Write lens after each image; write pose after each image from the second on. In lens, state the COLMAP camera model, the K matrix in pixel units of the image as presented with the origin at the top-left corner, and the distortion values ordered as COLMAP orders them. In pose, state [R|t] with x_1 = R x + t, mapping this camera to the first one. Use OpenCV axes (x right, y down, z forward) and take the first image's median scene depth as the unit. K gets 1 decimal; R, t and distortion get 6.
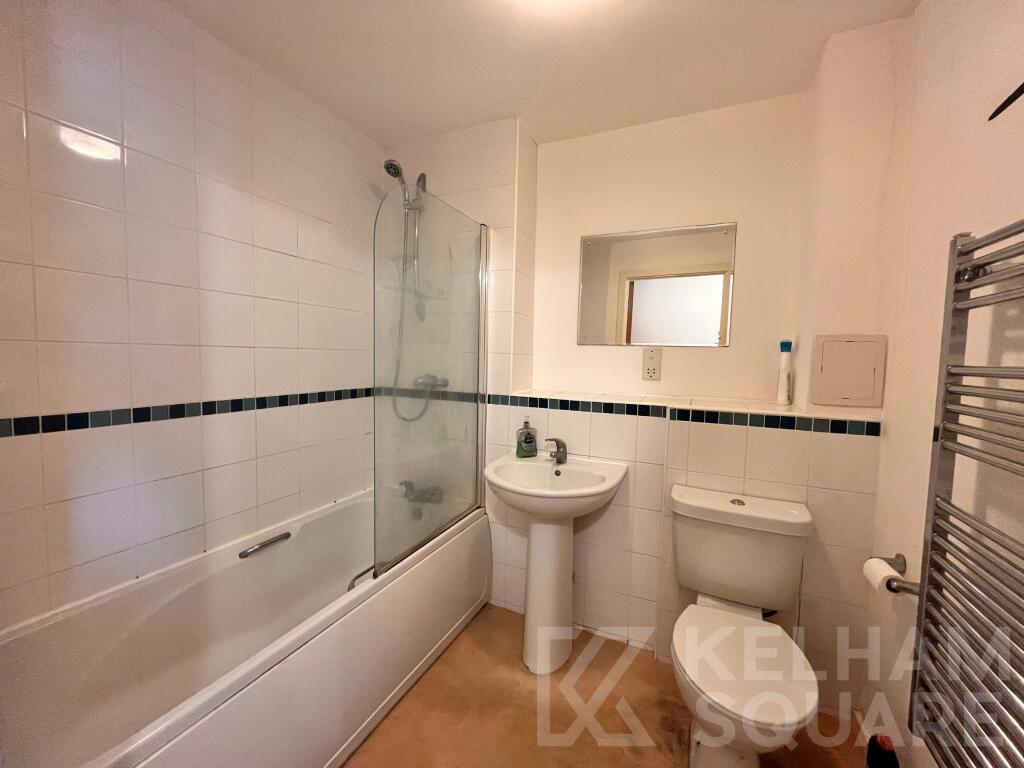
lens RADIAL K [[414.5, 0, 508.6], [0, 414.5, 379.7], [0, 0, 1]] dist [-0.001858, -0.000068]
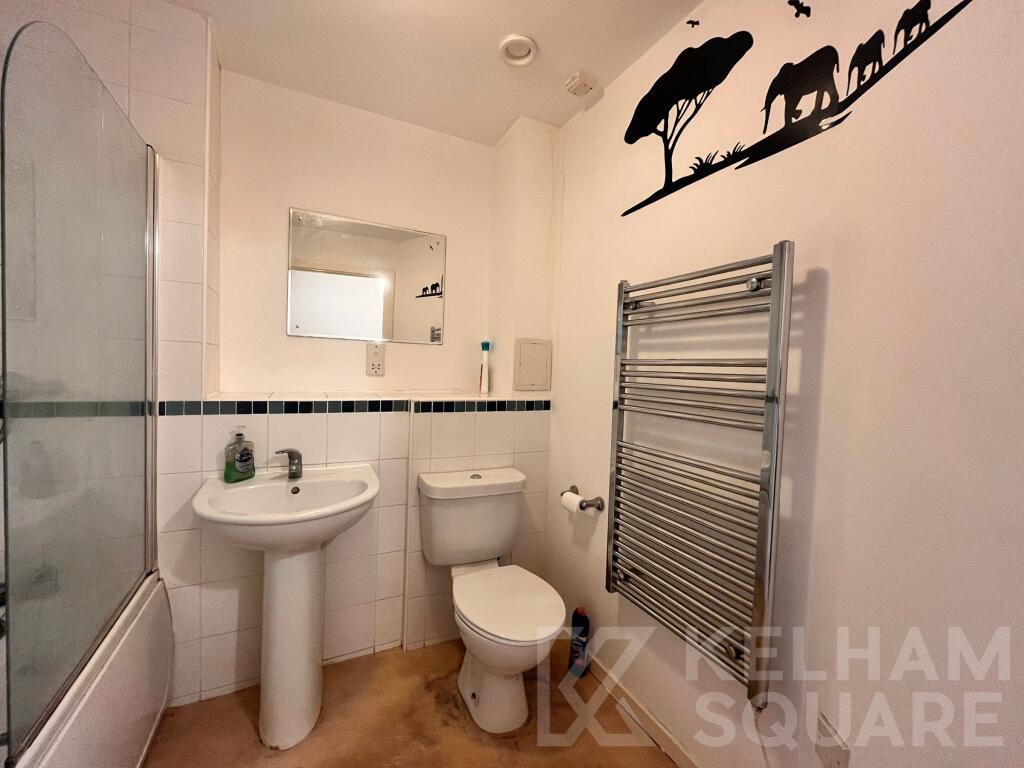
lens RADIAL K [[414.5, 0, 508.6], [0, 414.5, 379.7], [0, 0, 1]] dist [-0.001858, -0.000068]
pose [[0.625495, -0.024529, 0.779842, -0.261123], [0.025997, 0.999606, 0.010590, 0.008803], [-0.779795, 0.013649, 0.625886, 0.161870]]
